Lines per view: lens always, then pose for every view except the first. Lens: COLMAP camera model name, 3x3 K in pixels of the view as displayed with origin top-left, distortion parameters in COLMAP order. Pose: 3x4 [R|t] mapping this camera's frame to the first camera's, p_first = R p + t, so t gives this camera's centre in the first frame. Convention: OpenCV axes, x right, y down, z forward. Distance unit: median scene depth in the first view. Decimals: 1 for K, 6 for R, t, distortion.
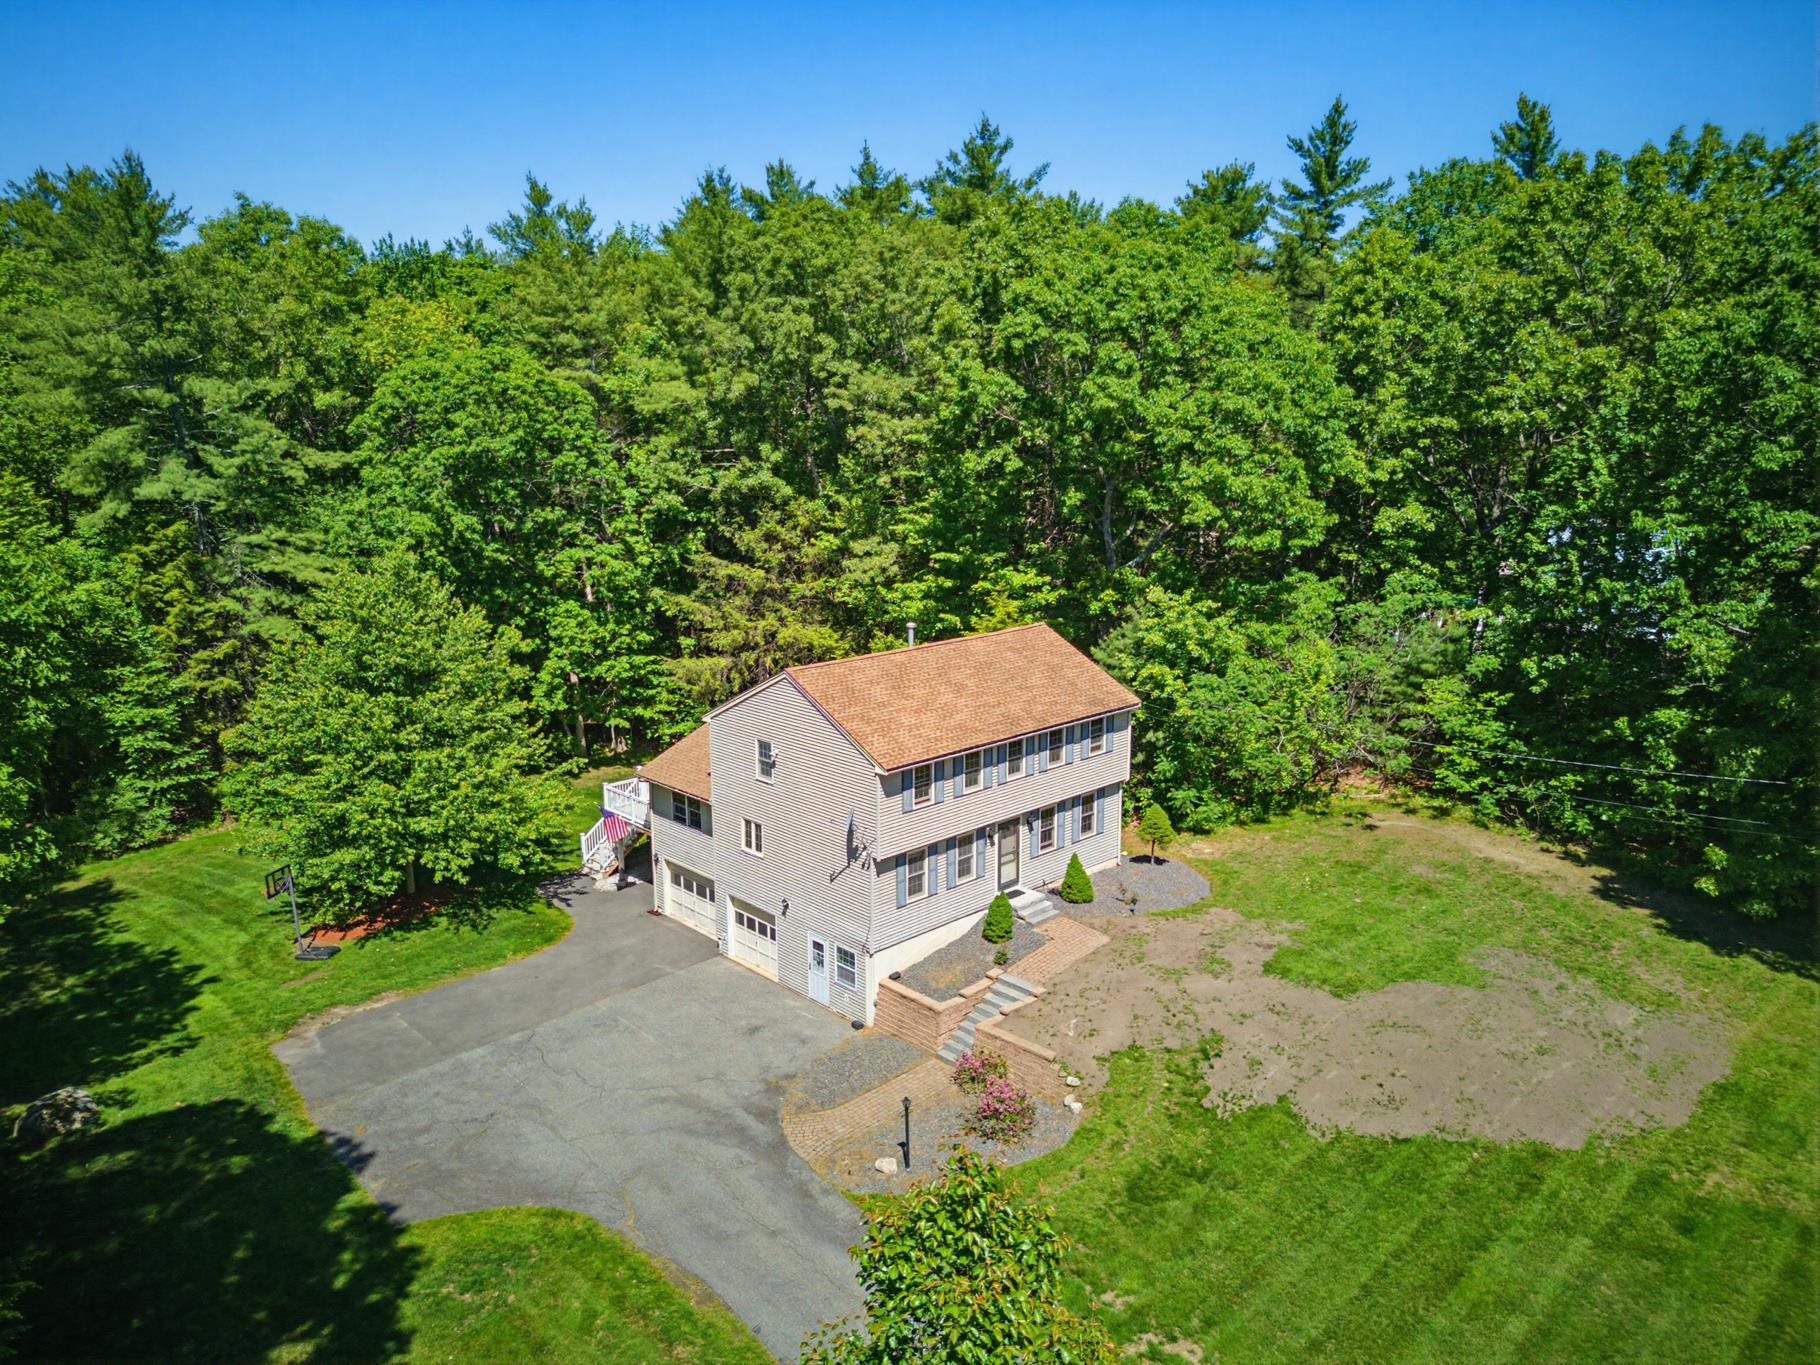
lens RADIAL K [[1268.2, 0, 910.0], [0, 1268.2, 682.5], [0, 0, 1]] dist [0.046290, -0.003420]
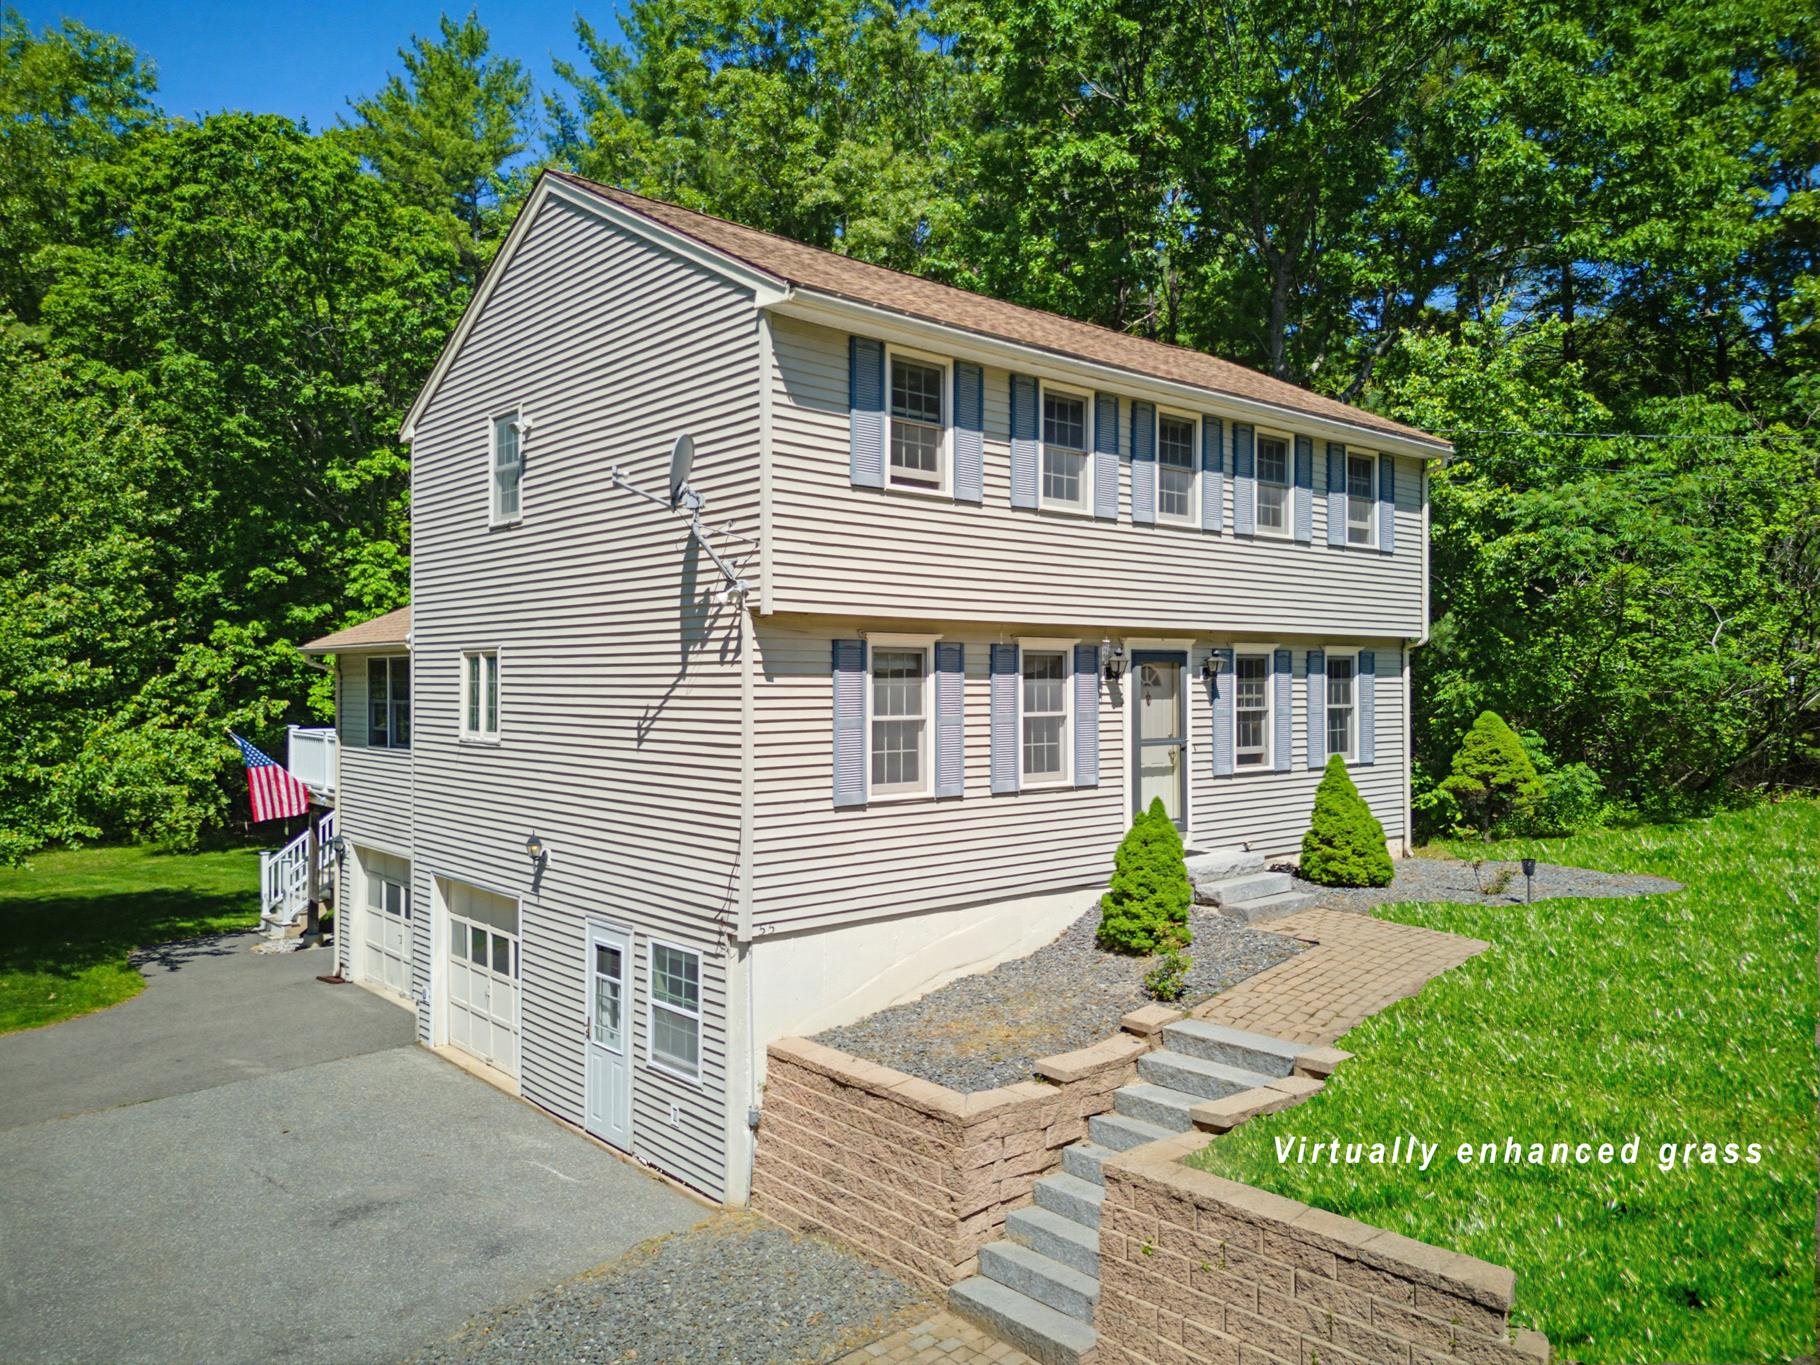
lens RADIAL K [[1268.2, 0, 910.0], [0, 1268.2, 682.5], [0, 0, 1]] dist [0.046290, -0.003420]
pose [[0.999039, 0.002793, -0.043747, 0.020669], [-0.012207, 0.976217, -0.216451, 0.196686], [0.042102, 0.216777, 0.975313, 0.623114]]
